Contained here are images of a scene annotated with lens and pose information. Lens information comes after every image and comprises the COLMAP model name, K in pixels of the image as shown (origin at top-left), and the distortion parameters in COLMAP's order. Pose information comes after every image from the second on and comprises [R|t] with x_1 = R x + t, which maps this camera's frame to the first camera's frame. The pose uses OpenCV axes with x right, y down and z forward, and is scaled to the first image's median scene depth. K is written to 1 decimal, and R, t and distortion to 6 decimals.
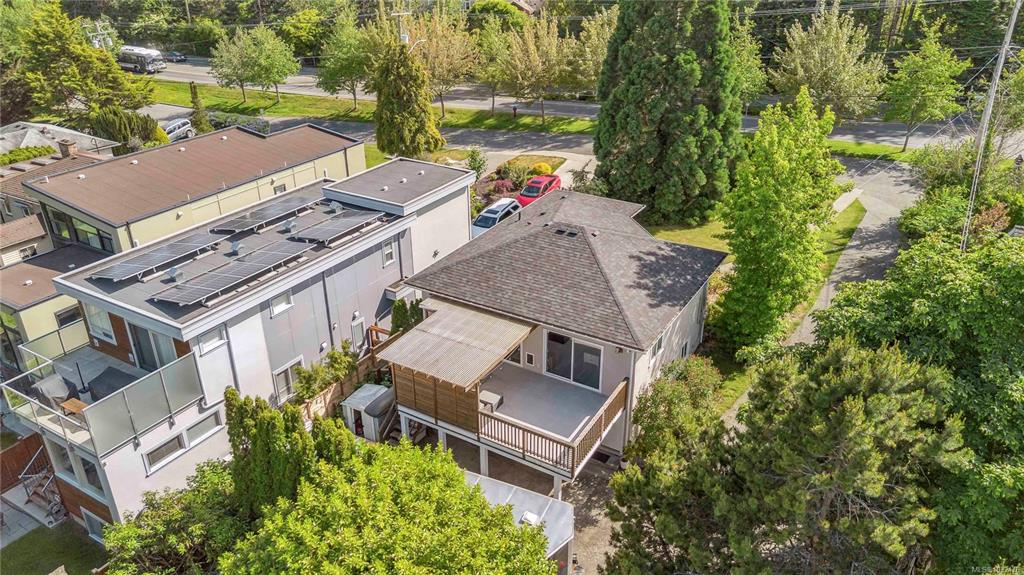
lens RADIAL K [[728.6, 0, 513.4], [0, 728.6, 284.2], [0, 0, 1]] dist [0.013955, -0.006759]
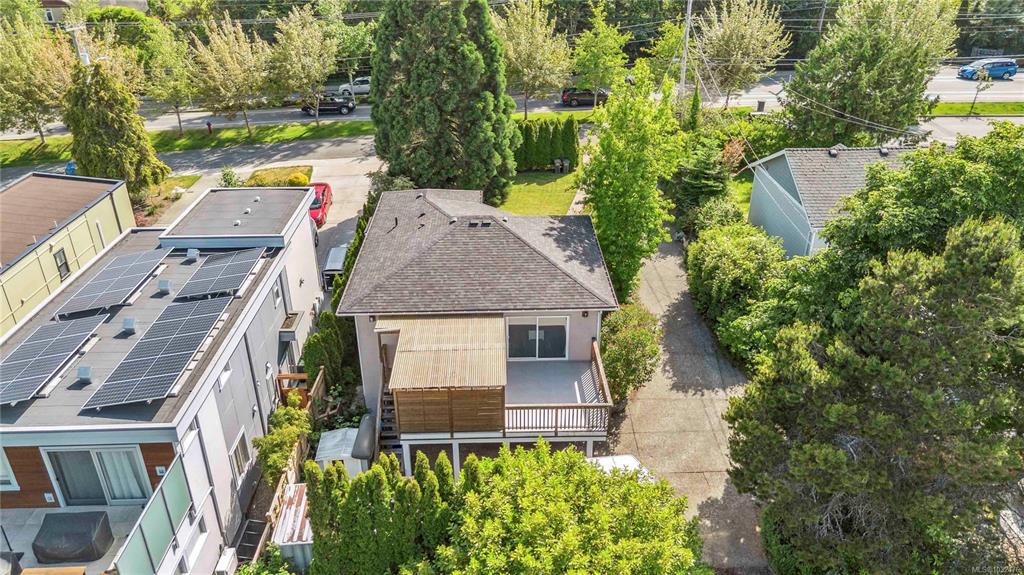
lens RADIAL K [[728.6, 0, 515.5], [0, 728.6, 289.6], [0, 0, 1]] dist [0.013955, -0.006759]
pose [[0.841369, -0.244570, 0.481959, -0.300580], [0.237912, 0.968306, 0.076037, -0.036173], [-0.485280, 0.050688, 0.872888, 0.061427]]
